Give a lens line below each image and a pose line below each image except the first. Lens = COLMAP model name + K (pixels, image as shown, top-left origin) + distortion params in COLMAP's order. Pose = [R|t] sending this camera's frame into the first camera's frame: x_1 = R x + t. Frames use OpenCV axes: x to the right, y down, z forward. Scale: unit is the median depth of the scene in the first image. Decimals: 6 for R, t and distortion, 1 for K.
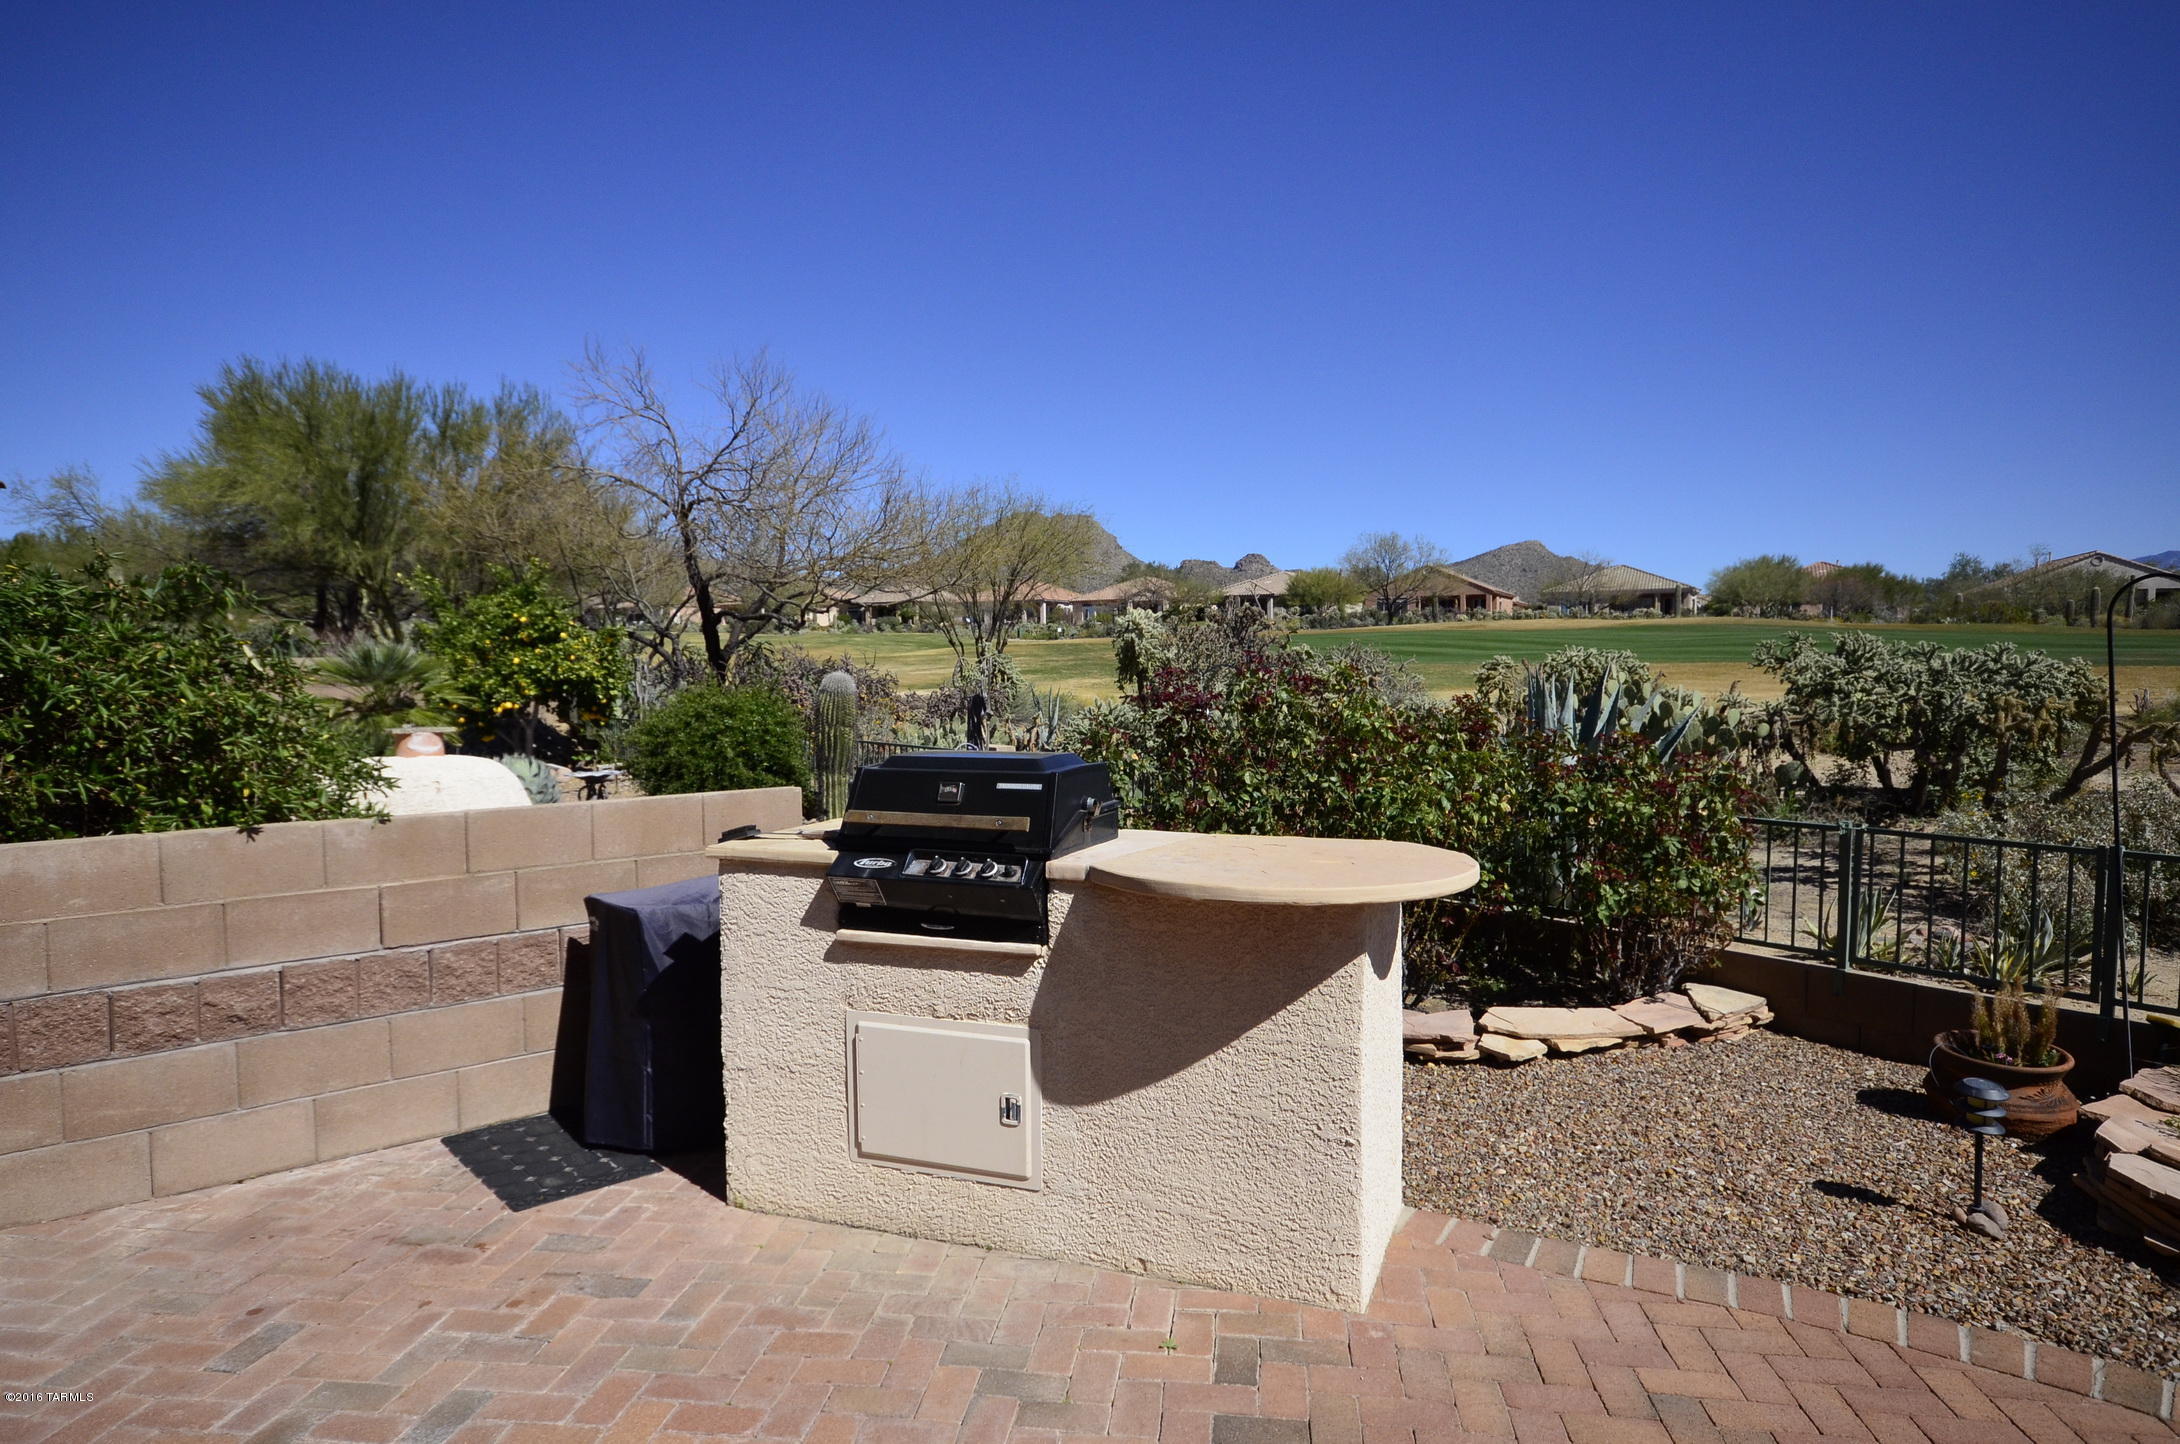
lens RADIAL K [[1253.4, 0, 1080.7], [0, 1253.4, 746.6], [0, 0, 1]] dist [0.021526, -0.001171]
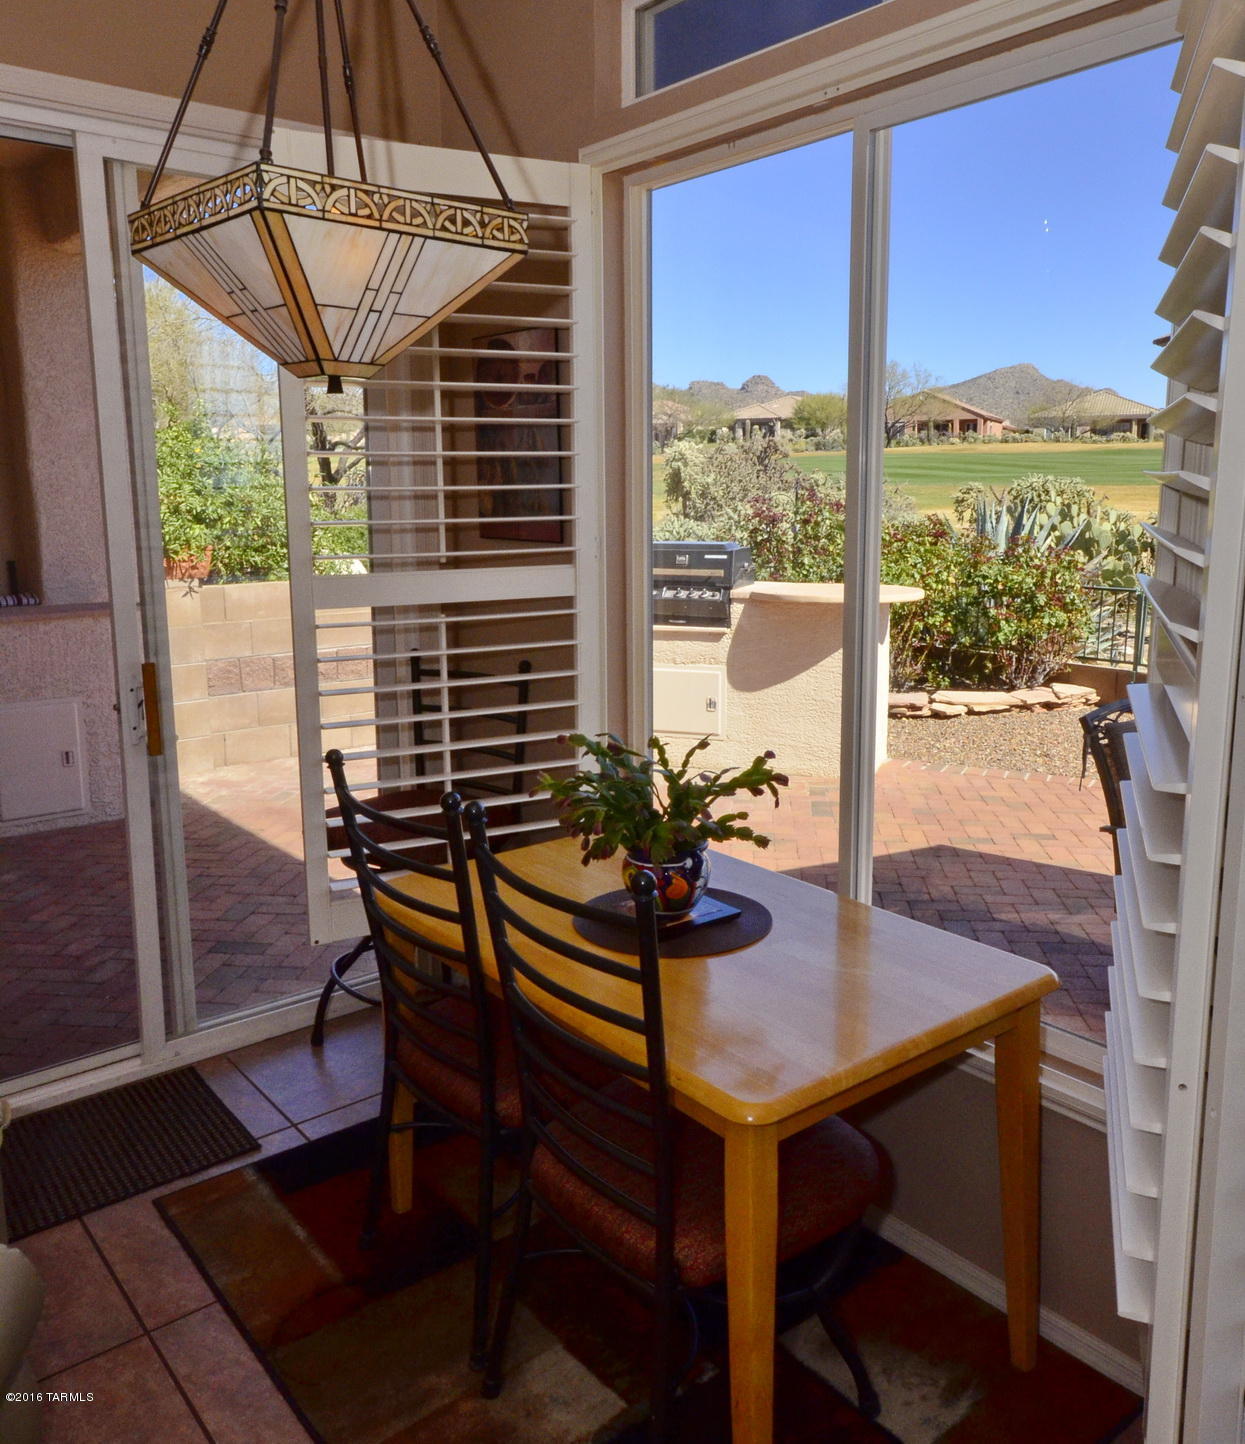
lens RADIAL K [[1182.7, 0, 621.8], [0, 1182.7, 685.6], [0, 0, 1]] dist [-0.004506, 0.003239]
pose [[0.999729, -0.001546, 0.023216, -0.149229], [-0.000878, 0.994573, 0.104033, 0.023496], [-0.023250, -0.104025, 0.994303, -0.604148]]
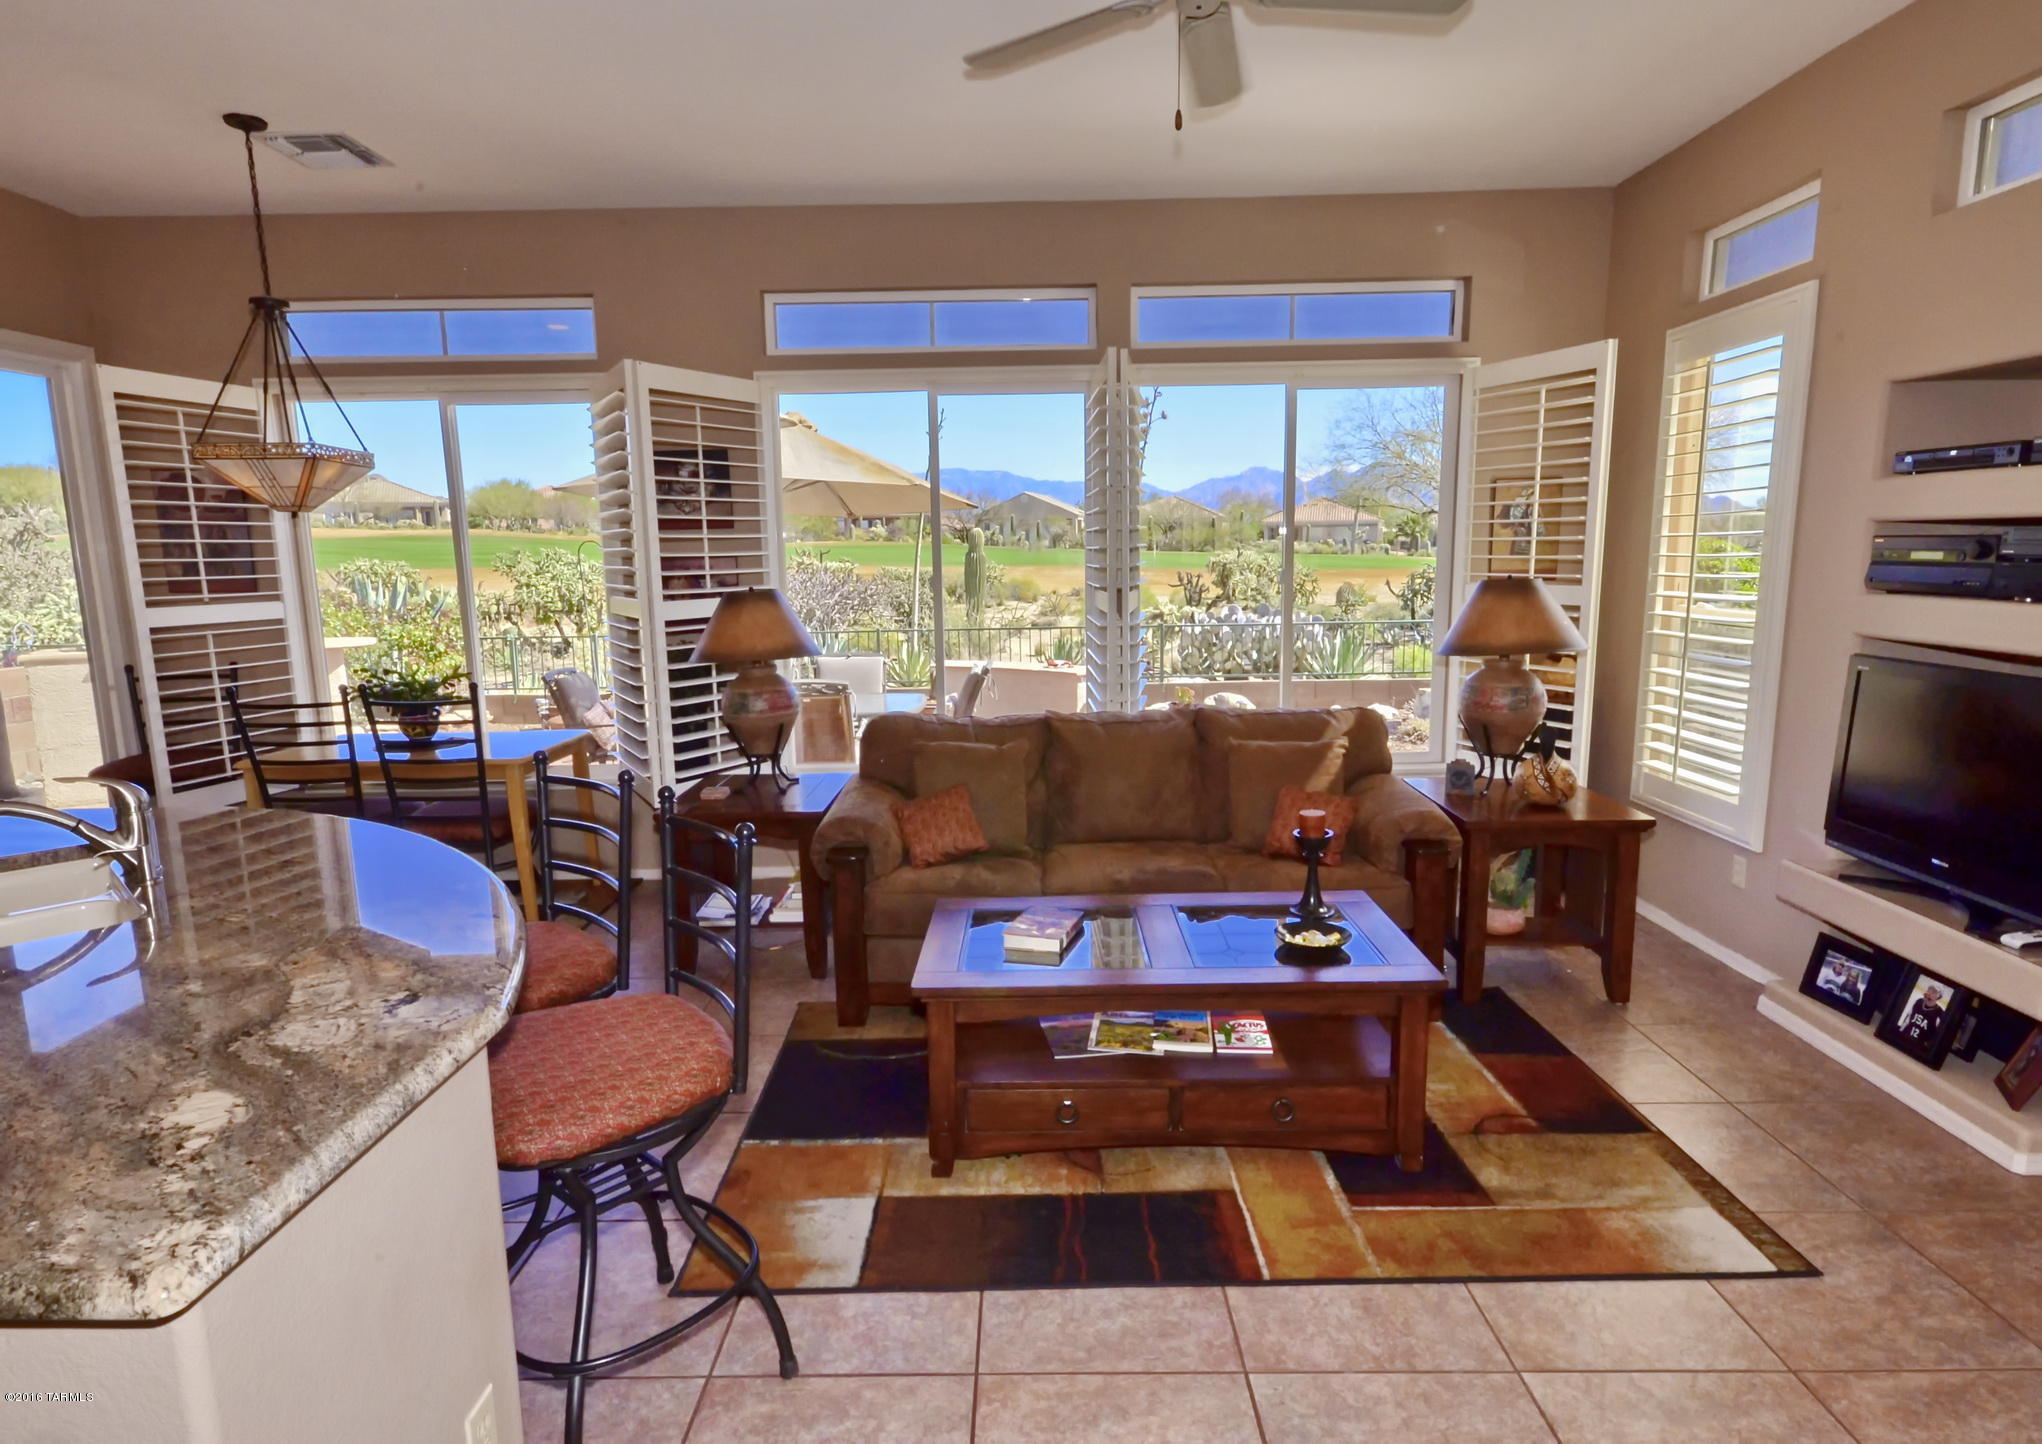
lens RADIAL K [[1108.4, 0, 1021.0], [0, 1108.4, 722.0], [0, 0, 1]] dist [0.000240, 0.001137]
pose [[0.607195, -0.120636, 0.785342, -0.495115], [0.063940, 0.992620, 0.103040, 0.065834], [-0.791976, -0.012350, 0.610427, -1.078360]]
